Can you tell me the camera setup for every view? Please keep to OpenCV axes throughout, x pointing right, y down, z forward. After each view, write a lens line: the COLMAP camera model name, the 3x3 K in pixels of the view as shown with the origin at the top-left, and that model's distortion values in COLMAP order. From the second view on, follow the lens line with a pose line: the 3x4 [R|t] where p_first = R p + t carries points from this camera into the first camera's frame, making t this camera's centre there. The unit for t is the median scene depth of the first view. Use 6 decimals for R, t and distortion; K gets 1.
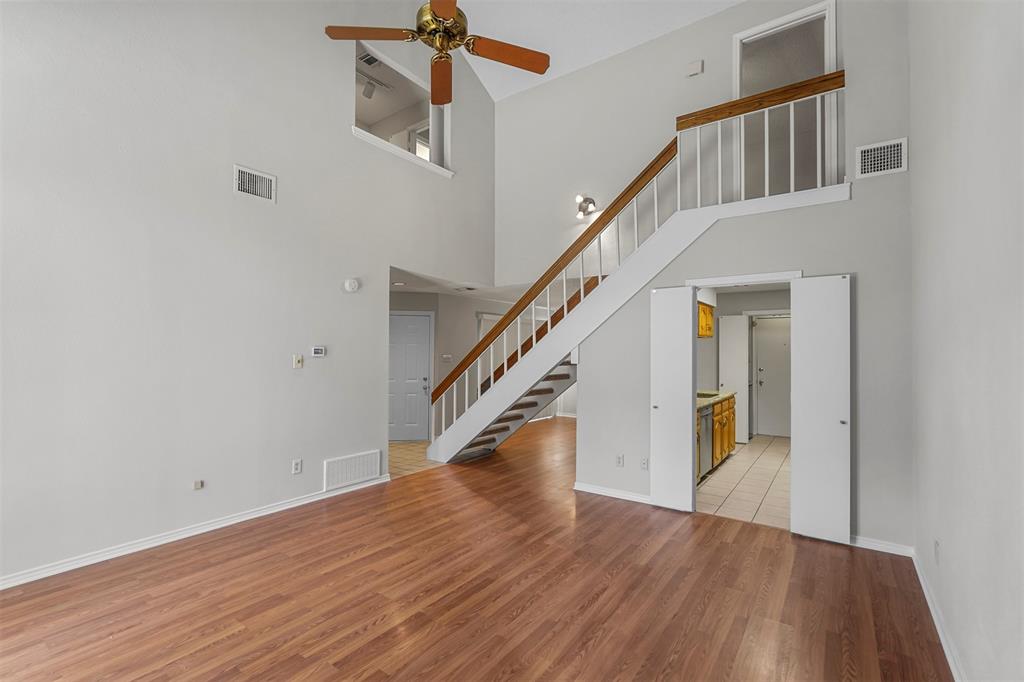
lens RADIAL K [[454.4, 0, 510.7], [0, 454.4, 341.1], [0, 0, 1]] dist [-0.015193, 0.007685]
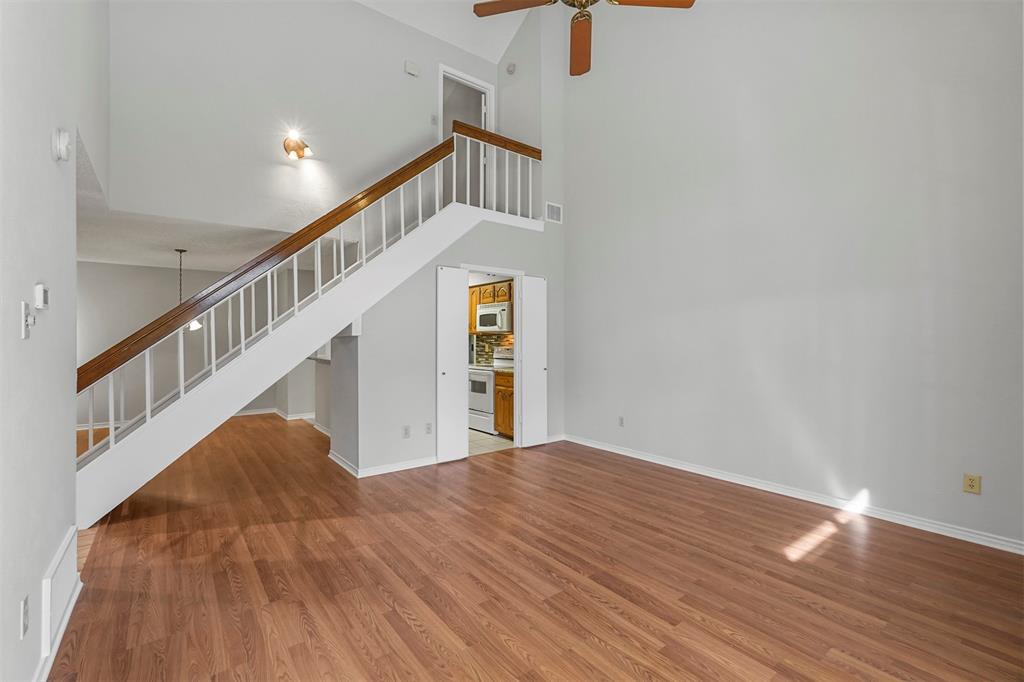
lens RADIAL K [[454.4, 0, 508.1], [0, 454.4, 345.9], [0, 0, 1]] dist [-0.015193, 0.007685]
pose [[0.288659, -0.021338, 0.957194, -0.766540], [-0.019057, 0.999426, 0.028027, 0.044700], [-0.957242, -0.026331, 0.288087, 0.577788]]
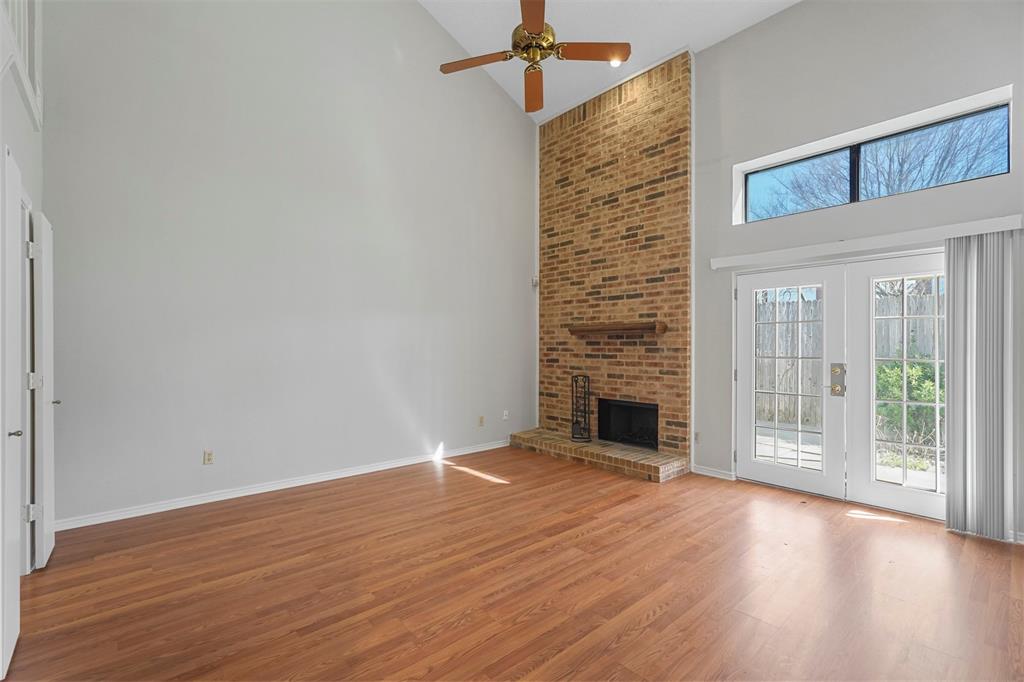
lens RADIAL K [[454.4, 0, 506.5], [0, 454.4, 344.9], [0, 0, 1]] dist [-0.015193, 0.007685]
pose [[-0.974131, -0.005415, 0.225921, -0.233625], [-0.010948, 0.999670, -0.023244, 0.074347], [-0.225720, -0.025116, -0.973868, 1.428994]]
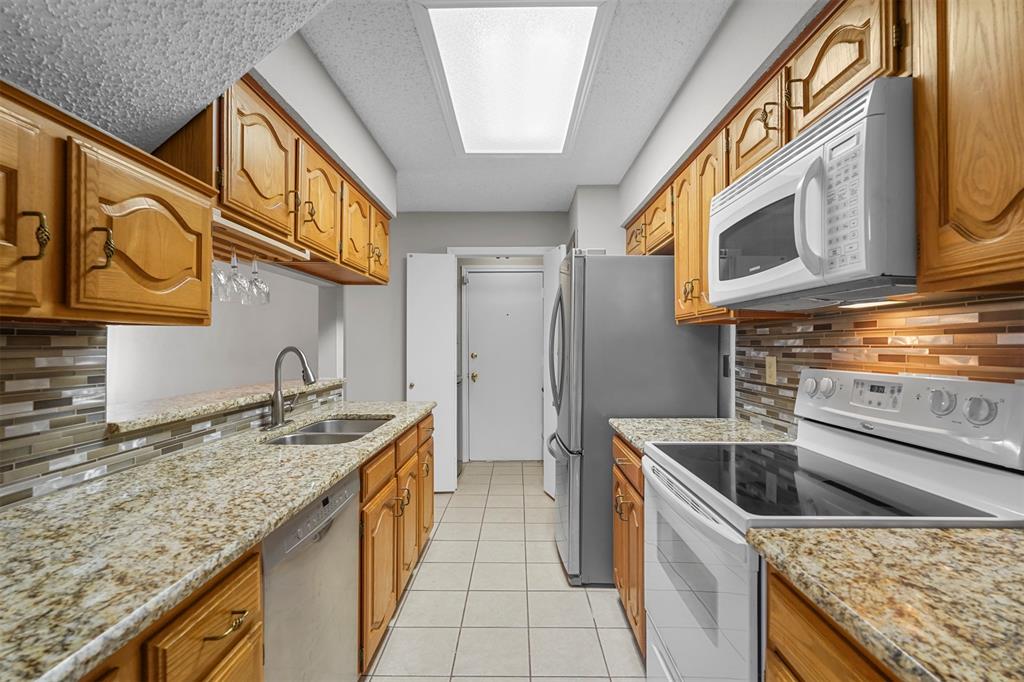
lens RADIAL K [[454.4, 0, 510.2], [0, 454.4, 338.8], [0, 0, 1]] dist [-0.015193, 0.007685]
pose [[0.817423, -0.002670, 0.576031, 0.490545], [-0.004458, 0.999930, 0.010961, 0.068530], [-0.576020, -0.011528, 0.817354, 0.964892]]
